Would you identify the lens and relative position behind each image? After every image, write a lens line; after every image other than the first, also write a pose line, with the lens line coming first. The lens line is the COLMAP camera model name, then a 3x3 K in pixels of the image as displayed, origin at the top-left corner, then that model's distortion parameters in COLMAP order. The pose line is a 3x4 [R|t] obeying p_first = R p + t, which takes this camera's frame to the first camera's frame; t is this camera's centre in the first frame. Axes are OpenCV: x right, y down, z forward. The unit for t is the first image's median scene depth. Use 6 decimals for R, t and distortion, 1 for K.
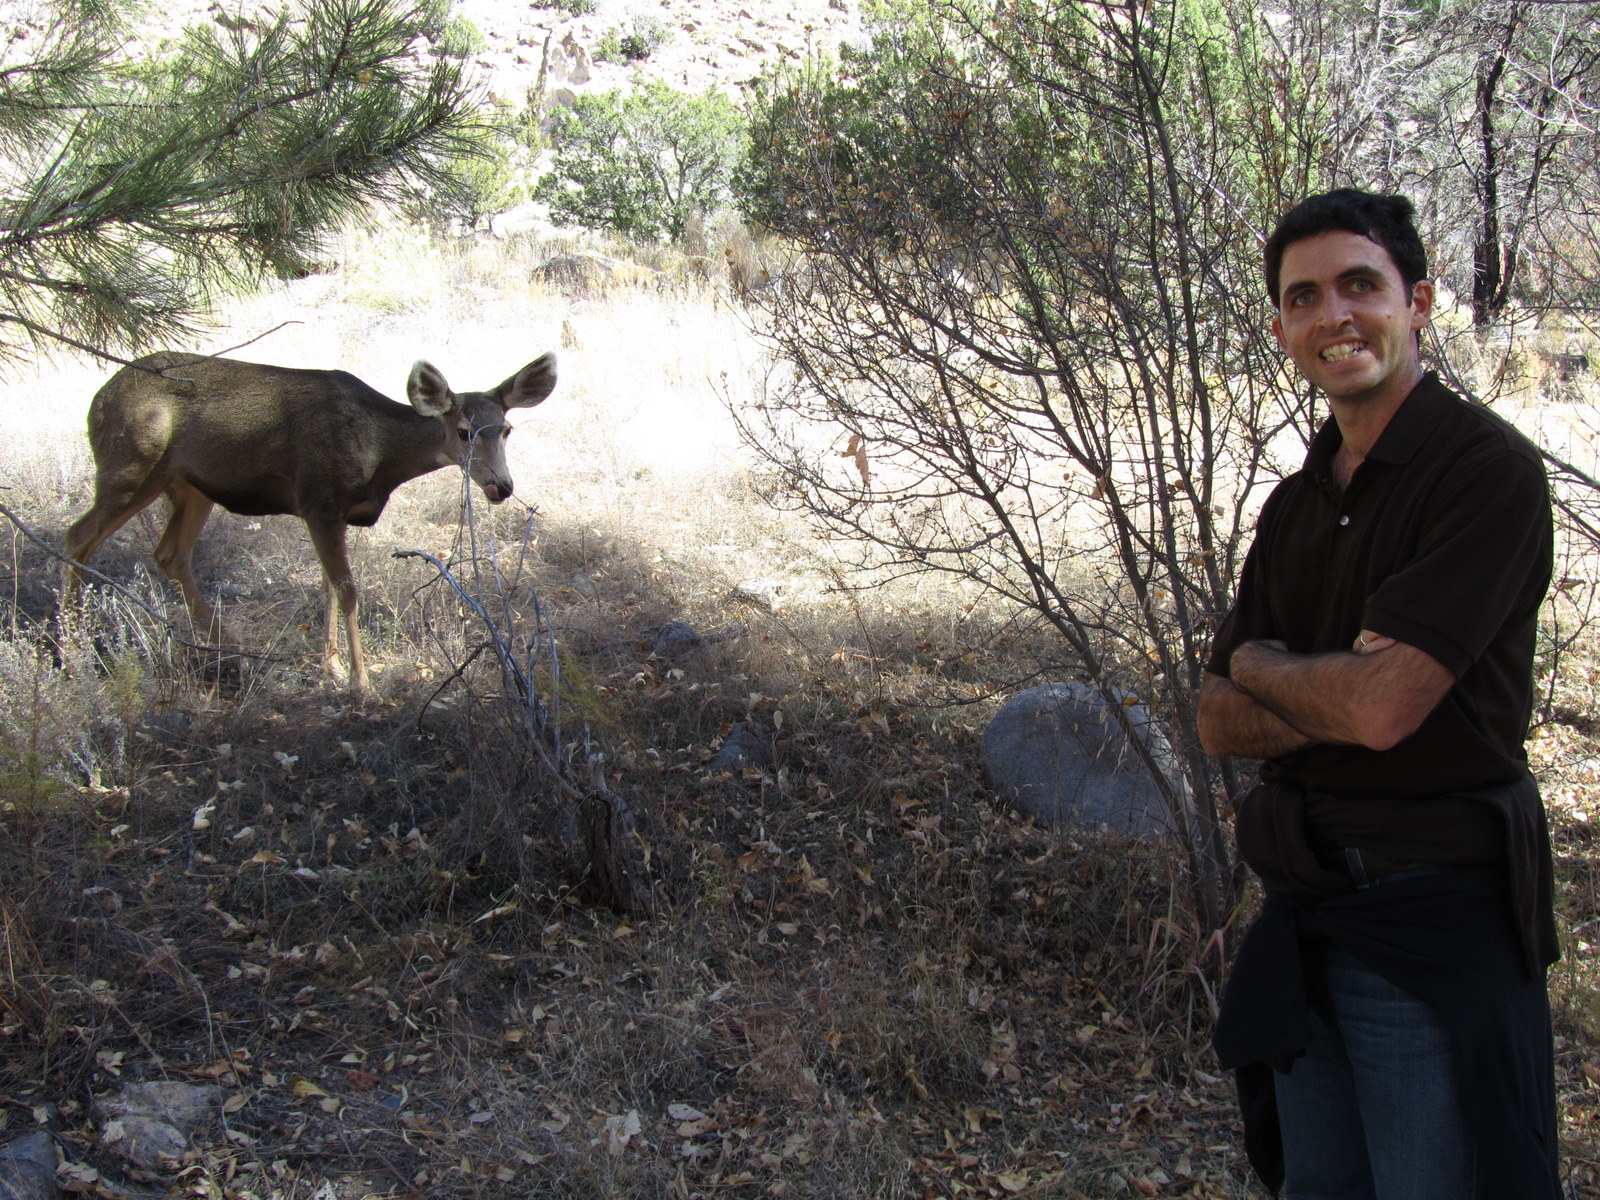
lens RADIAL K [[1812.7, 0, 800.0], [0, 1812.7, 603.8], [0, 0, 1]] dist [-0.113215, 0.000000]
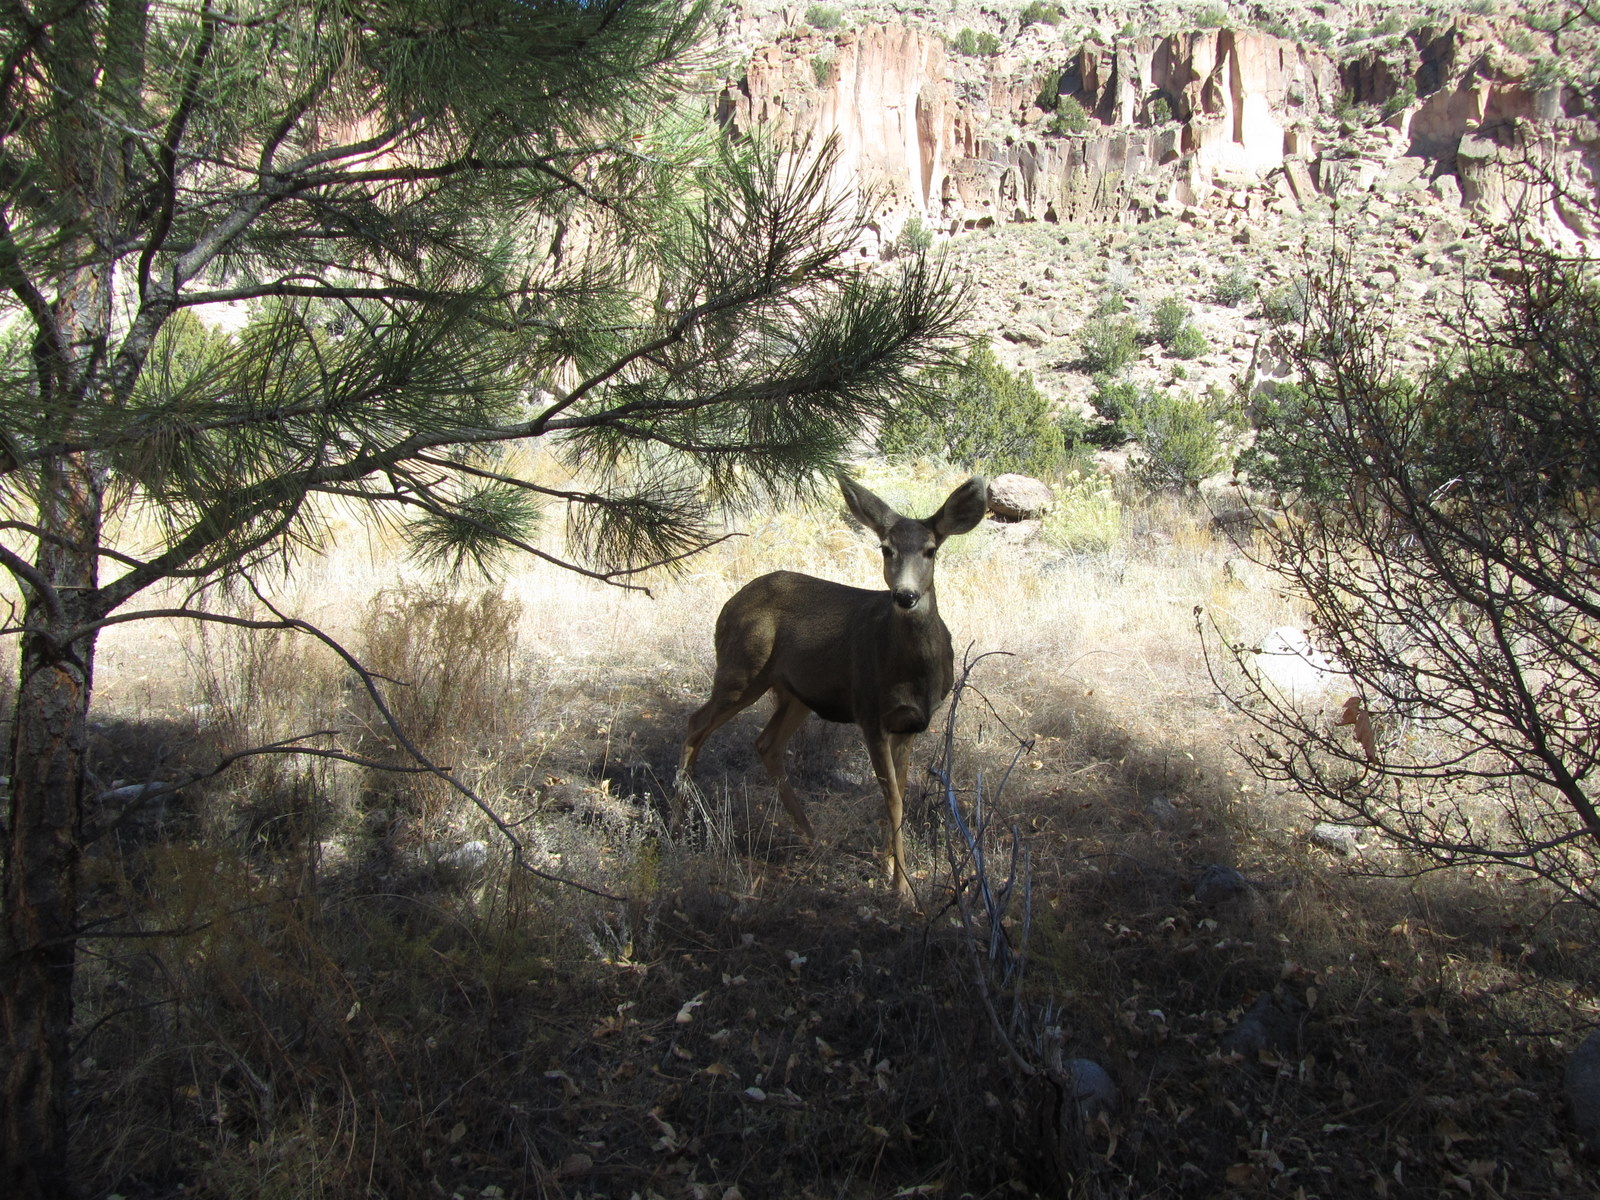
lens RADIAL K [[1321.0, 0, 801.5], [0, 1321.0, 590.1], [0, 0, 1]] dist [-0.041806, 0.004427]
pose [[0.882037, 0.037568, -0.469680, 0.057059], [-0.101273, 0.988635, -0.111108, -0.034897], [0.460168, 0.145567, 0.875817, 0.268145]]
